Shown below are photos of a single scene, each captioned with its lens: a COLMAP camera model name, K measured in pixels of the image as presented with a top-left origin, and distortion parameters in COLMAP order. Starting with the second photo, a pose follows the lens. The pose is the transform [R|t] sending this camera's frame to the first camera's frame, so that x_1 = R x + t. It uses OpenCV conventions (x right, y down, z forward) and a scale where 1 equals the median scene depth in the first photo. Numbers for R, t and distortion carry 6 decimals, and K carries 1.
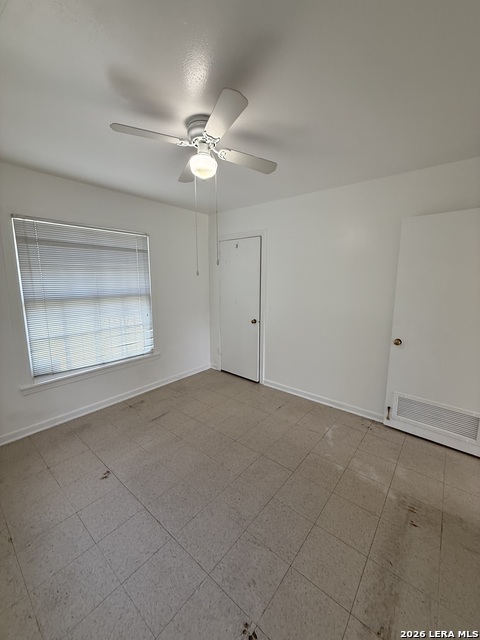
lens RADIAL K [[255.5, 0, 240.1], [0, 255.5, 316.1], [0, 0, 1]] dist [0.000604, 0.000244]
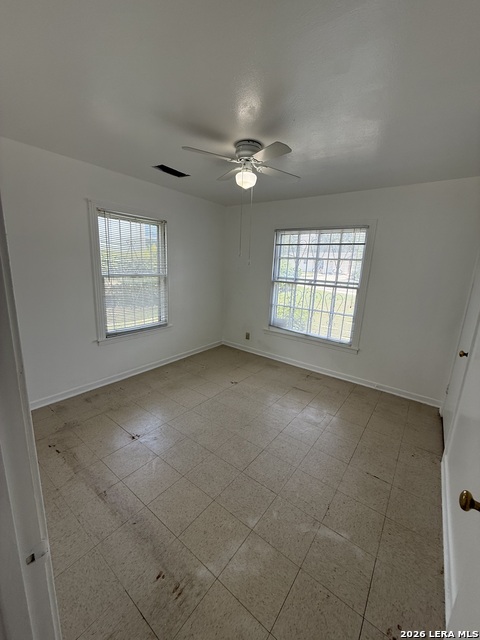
lens RADIAL K [[254.2, 0, 240.0], [0, 254.2, 320.0], [0, 0, 1]] dist [-0.000347, -0.000010]
pose [[0.042867, 0.220760, -0.974386, 0.779074], [-0.190537, 0.959188, 0.208935, -0.102392], [0.980744, 0.176700, 0.083181, 0.628029]]
